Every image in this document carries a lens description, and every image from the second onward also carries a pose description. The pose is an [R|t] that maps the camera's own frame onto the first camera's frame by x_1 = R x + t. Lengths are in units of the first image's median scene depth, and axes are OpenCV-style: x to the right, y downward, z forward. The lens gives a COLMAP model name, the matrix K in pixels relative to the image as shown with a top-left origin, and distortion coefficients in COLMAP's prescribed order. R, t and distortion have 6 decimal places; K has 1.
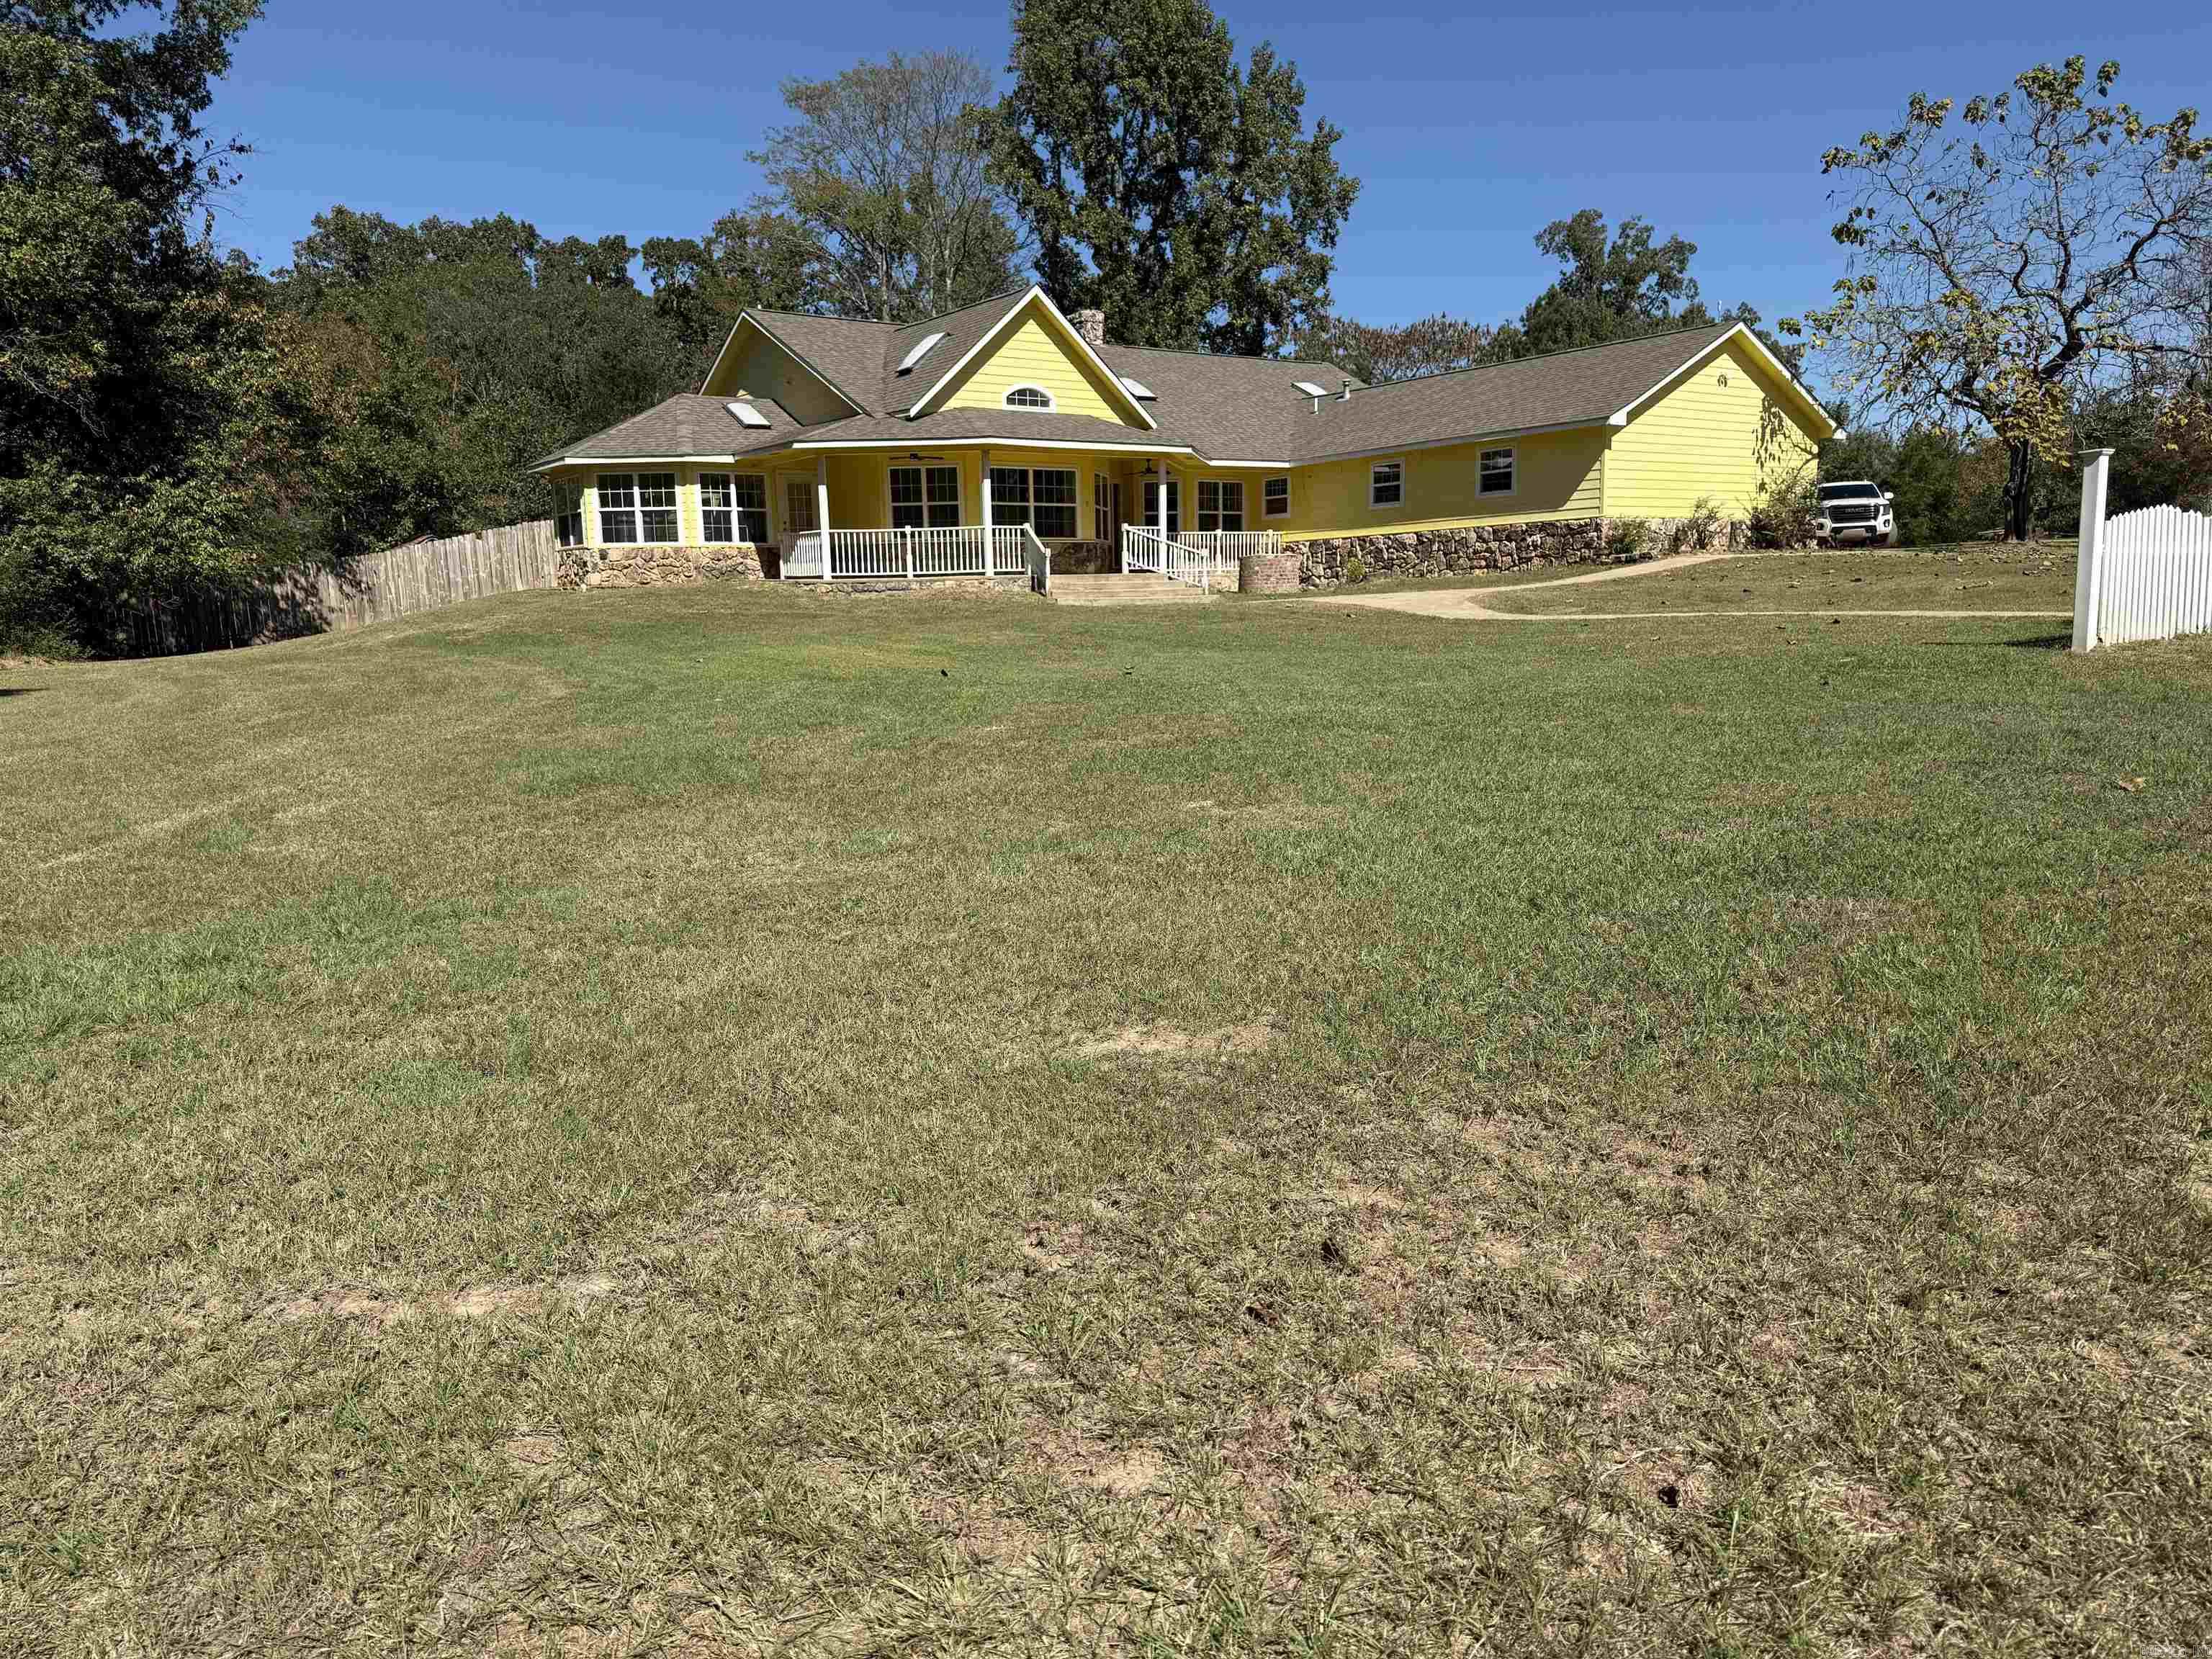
lens RADIAL K [[1544.7, 0, 1105.2], [0, 1544.7, 860.2], [0, 0, 1]] dist [0.183806, -0.426763]
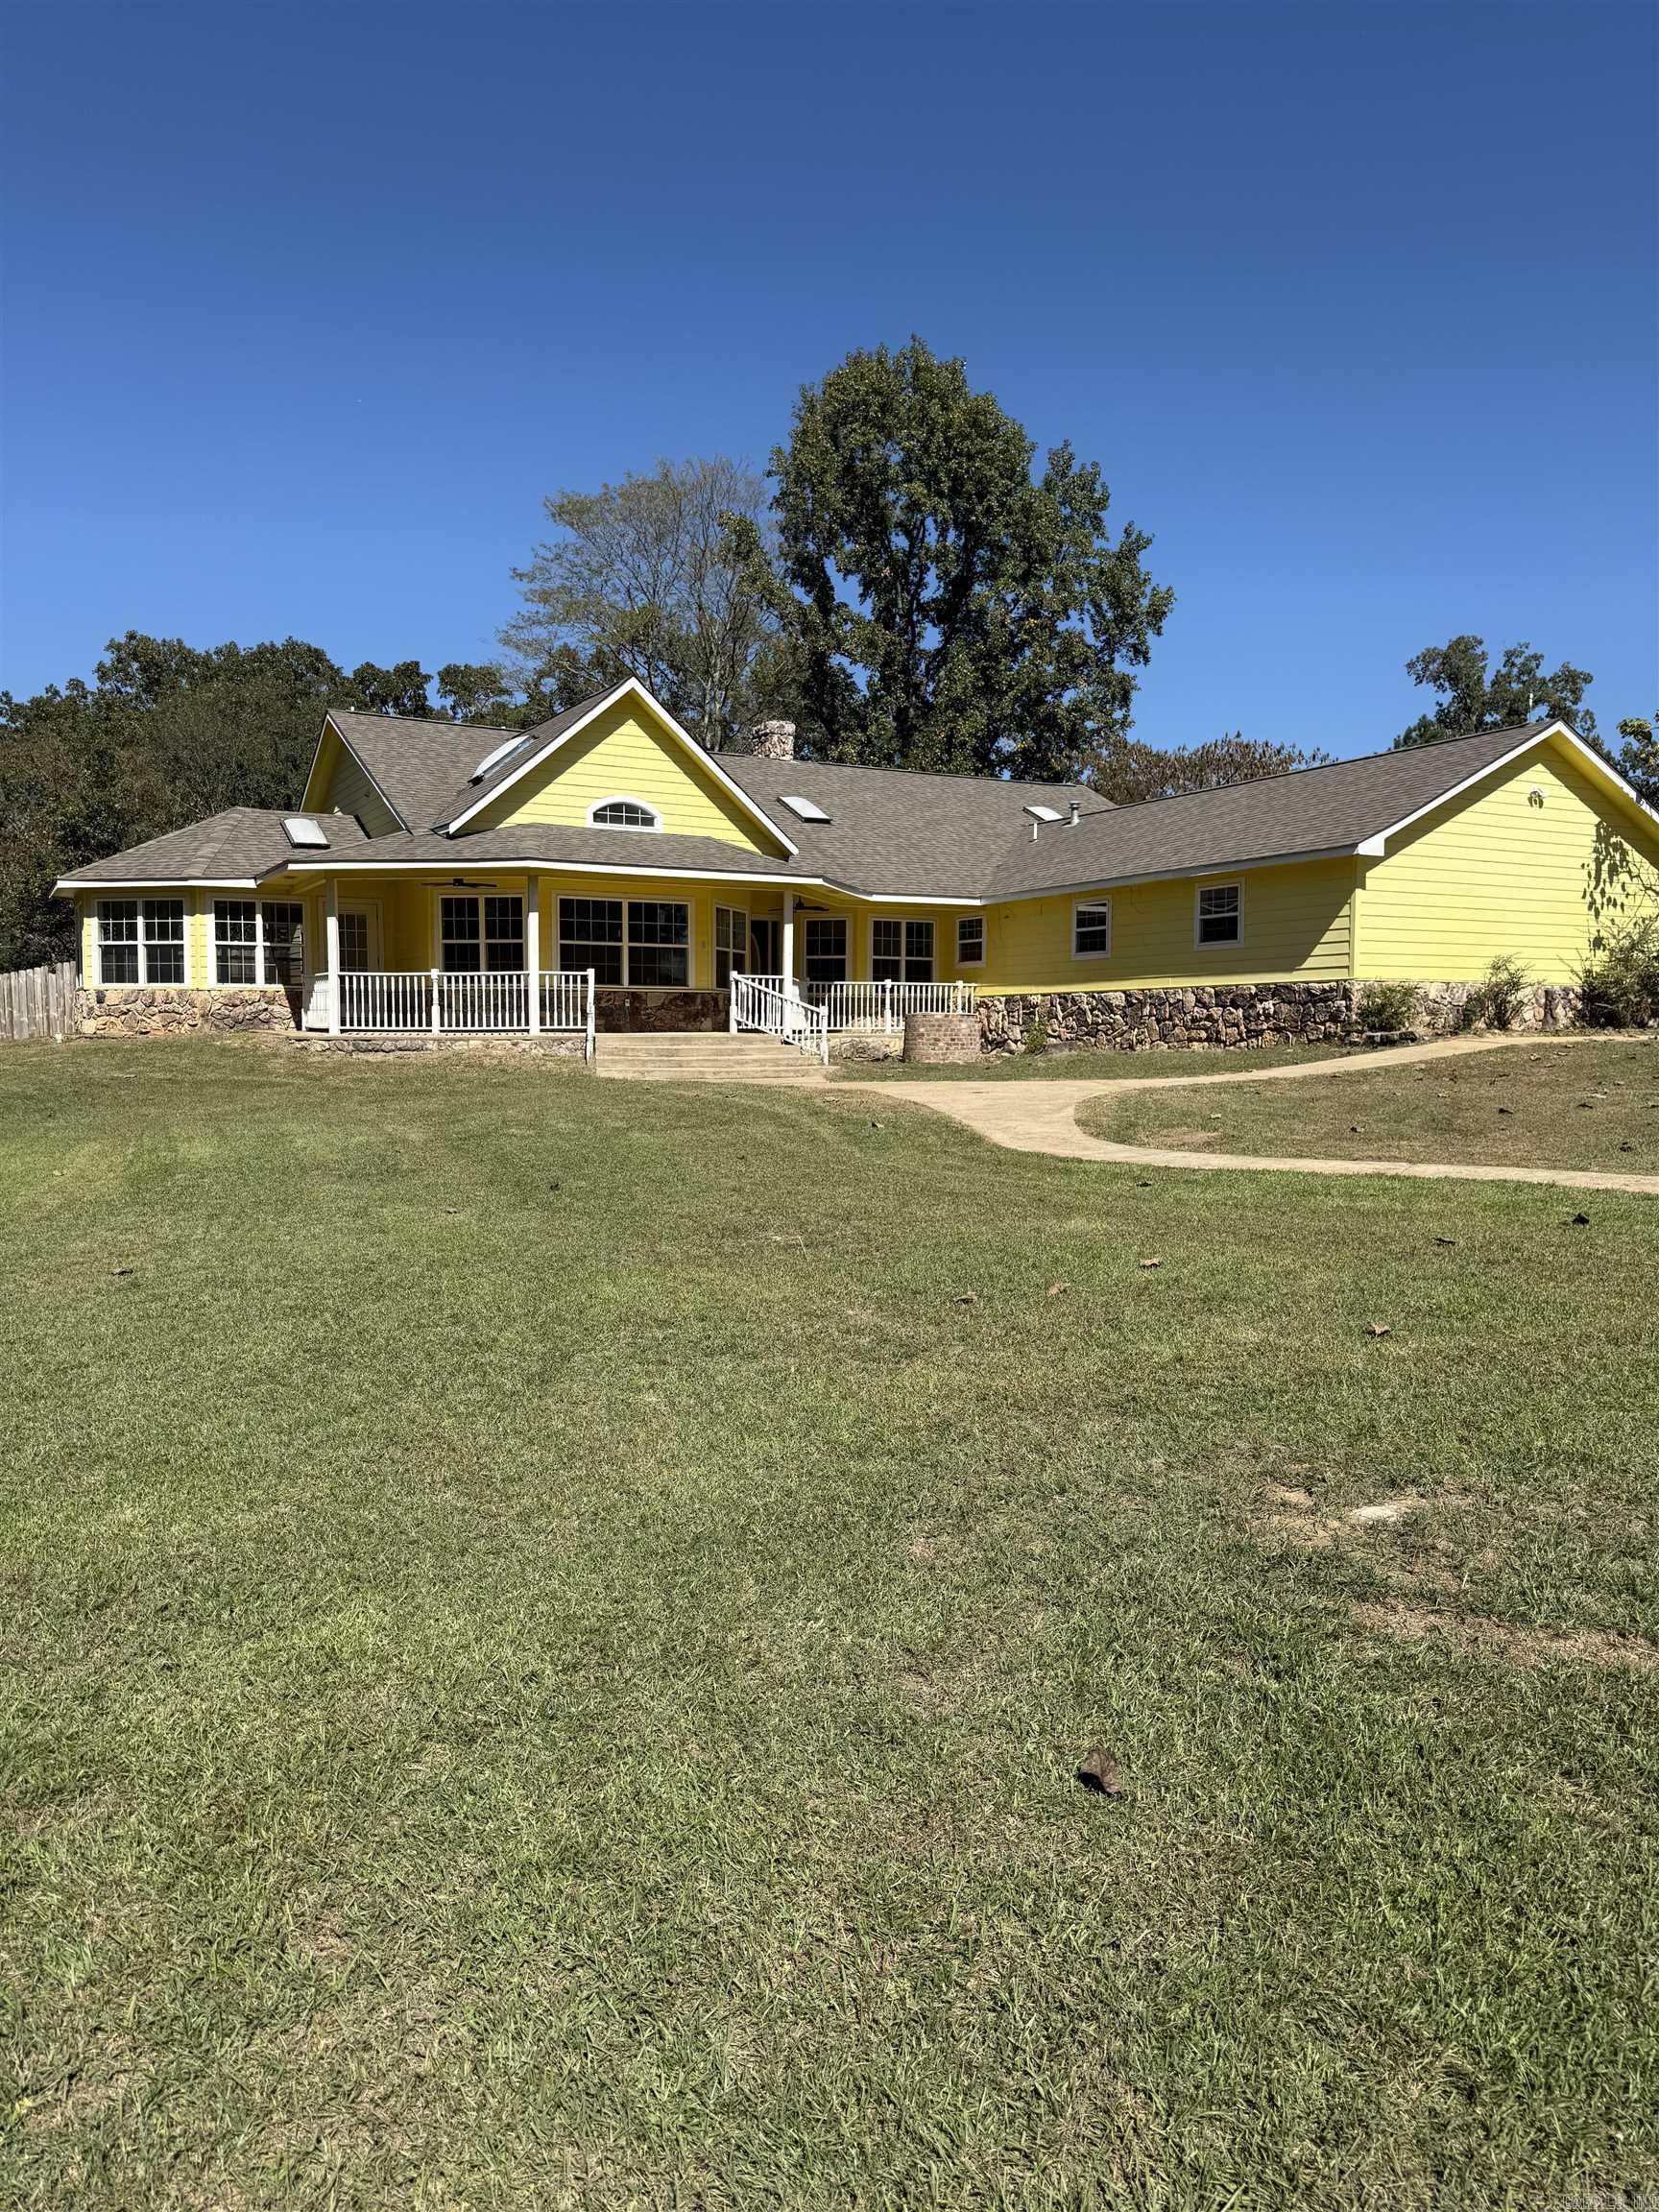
lens RADIAL K [[1544.7, 0, 829.5], [0, 1544.7, 1106.0], [0, 0, 1]] dist [0.183806, -0.426763]
pose [[0.992855, 0.030364, -0.115398, 0.149884], [-0.043532, 0.992599, -0.113365, -0.063542], [0.111101, 0.117579, 0.986829, 0.249124]]
